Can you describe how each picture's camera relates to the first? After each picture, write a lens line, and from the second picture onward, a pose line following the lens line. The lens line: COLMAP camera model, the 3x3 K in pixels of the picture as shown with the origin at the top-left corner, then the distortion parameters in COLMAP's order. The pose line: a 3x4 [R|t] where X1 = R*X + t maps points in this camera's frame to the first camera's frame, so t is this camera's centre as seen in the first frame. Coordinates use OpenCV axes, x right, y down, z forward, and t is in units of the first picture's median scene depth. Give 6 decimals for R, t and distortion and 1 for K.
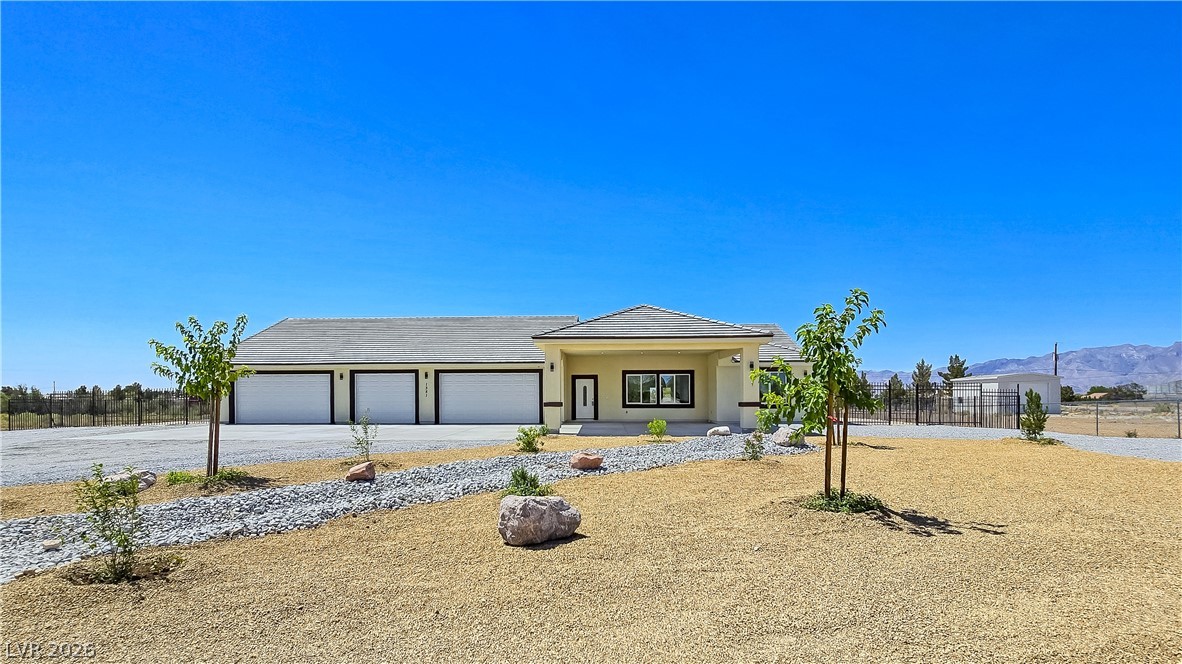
lens RADIAL K [[599.1, 0, 583.1], [0, 599.1, 339.2], [0, 0, 1]] dist [0.011212, 0.001223]
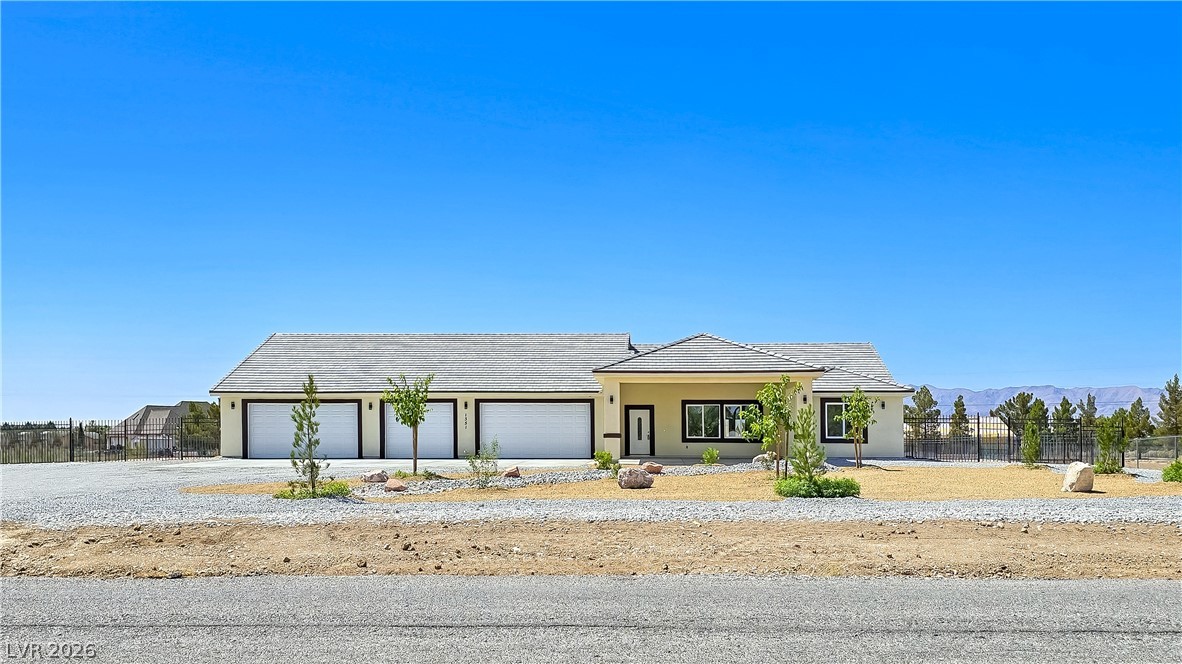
lens RADIAL K [[1000.5, 0, 593.0], [0, 1000.5, 330.6], [0, 0, 1]] dist [0.056485, 0.001869]
pose [[0.999530, 0.000332, -0.030666, -0.021628], [-0.000540, 0.999977, -0.006783, -0.042320], [0.030663, 0.006796, 0.999507, -0.509727]]
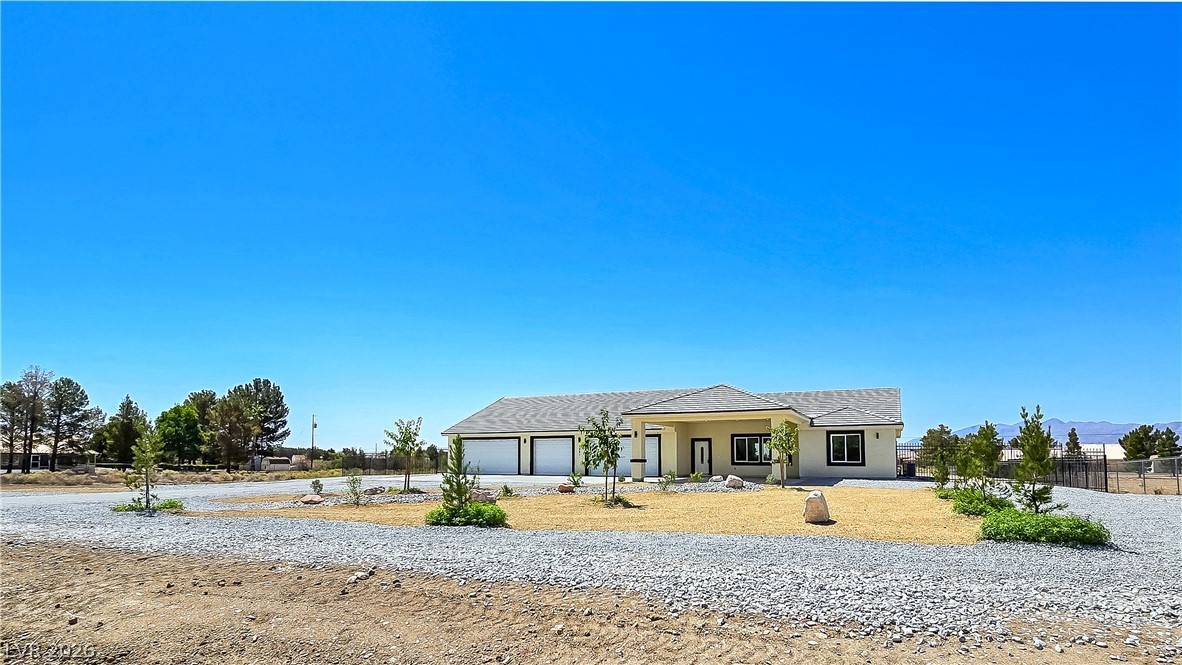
lens RADIAL K [[599.1, 0, 590.8], [0, 599.1, 335.1], [0, 0, 1]] dist [0.011212, 0.001223]
pose [[0.928897, -0.072780, -0.363117, 0.273765], [0.034482, 0.993237, -0.110865, -0.023485], [0.368730, 0.090461, 0.925124, -0.270831]]
